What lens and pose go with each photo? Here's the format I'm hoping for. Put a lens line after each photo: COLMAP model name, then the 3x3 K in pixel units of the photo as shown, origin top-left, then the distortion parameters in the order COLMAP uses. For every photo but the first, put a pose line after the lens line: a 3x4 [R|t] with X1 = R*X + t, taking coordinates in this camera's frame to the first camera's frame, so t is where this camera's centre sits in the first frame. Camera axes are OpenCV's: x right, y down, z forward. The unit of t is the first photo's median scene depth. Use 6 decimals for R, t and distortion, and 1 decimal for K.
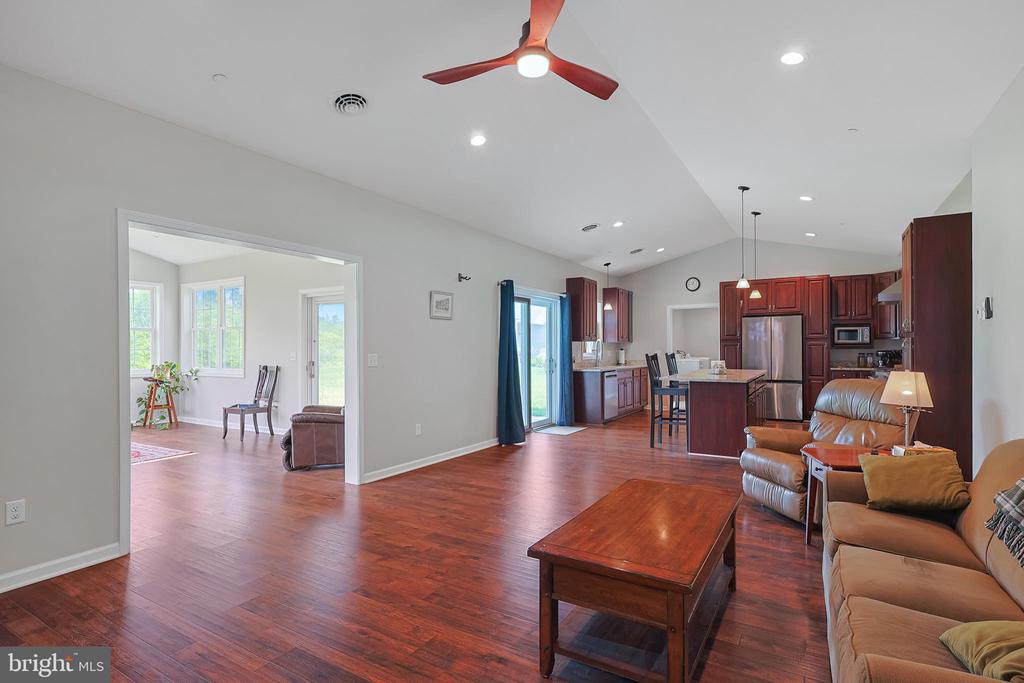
lens RADIAL K [[503.6, 0, 513.5], [0, 503.6, 348.0], [0, 0, 1]] dist [0.001134, 0.001374]
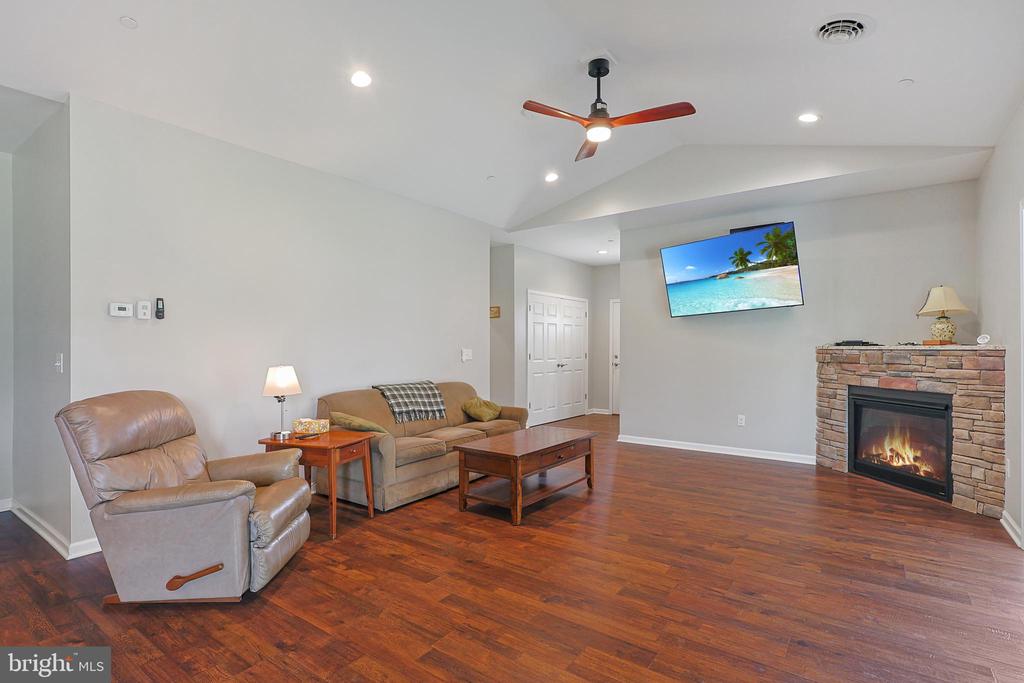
lens RADIAL K [[503.6, 0, 513.5], [0, 503.6, 348.0], [0, 0, 1]] dist [0.001134, 0.001374]
pose [[-0.996851, 0.005155, 0.079131, 0.078850], [0.005391, 0.999982, 0.002764, 0.001932], [-0.079115, 0.003182, -0.996860, 1.124620]]
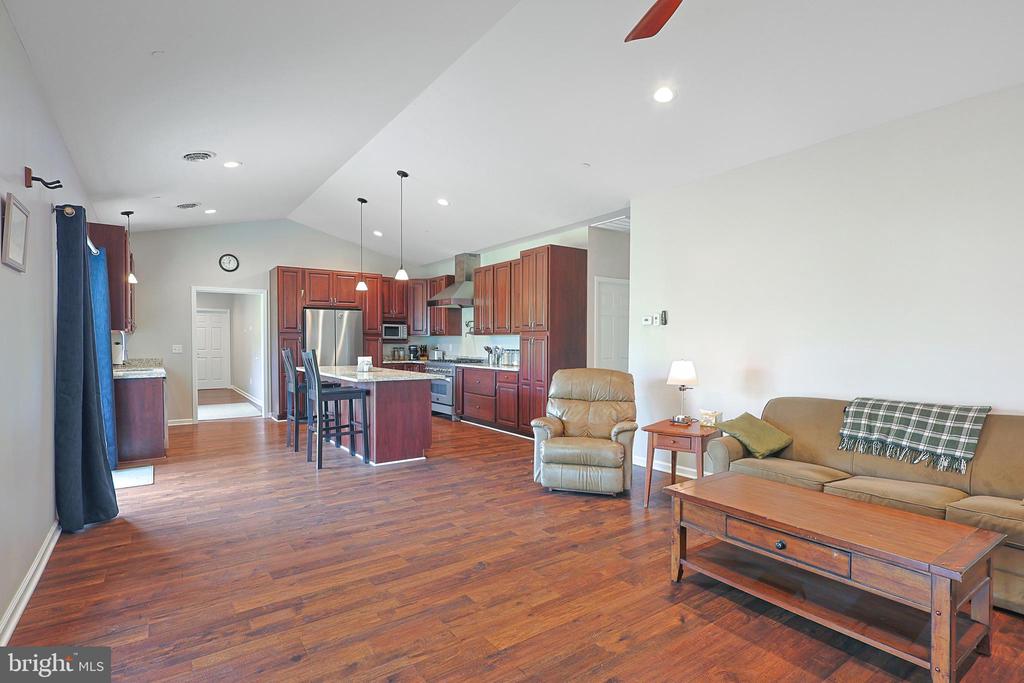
lens RADIAL K [[507.1, 0, 513.0], [0, 507.1, 354.4], [0, 0, 1]] dist [-0.001817, 0.000151]
pose [[0.397613, -0.015292, 0.917426, -0.363377], [-0.005770, 0.999800, 0.019166, 0.002745], [-0.917535, -0.012914, 0.397445, 0.461439]]
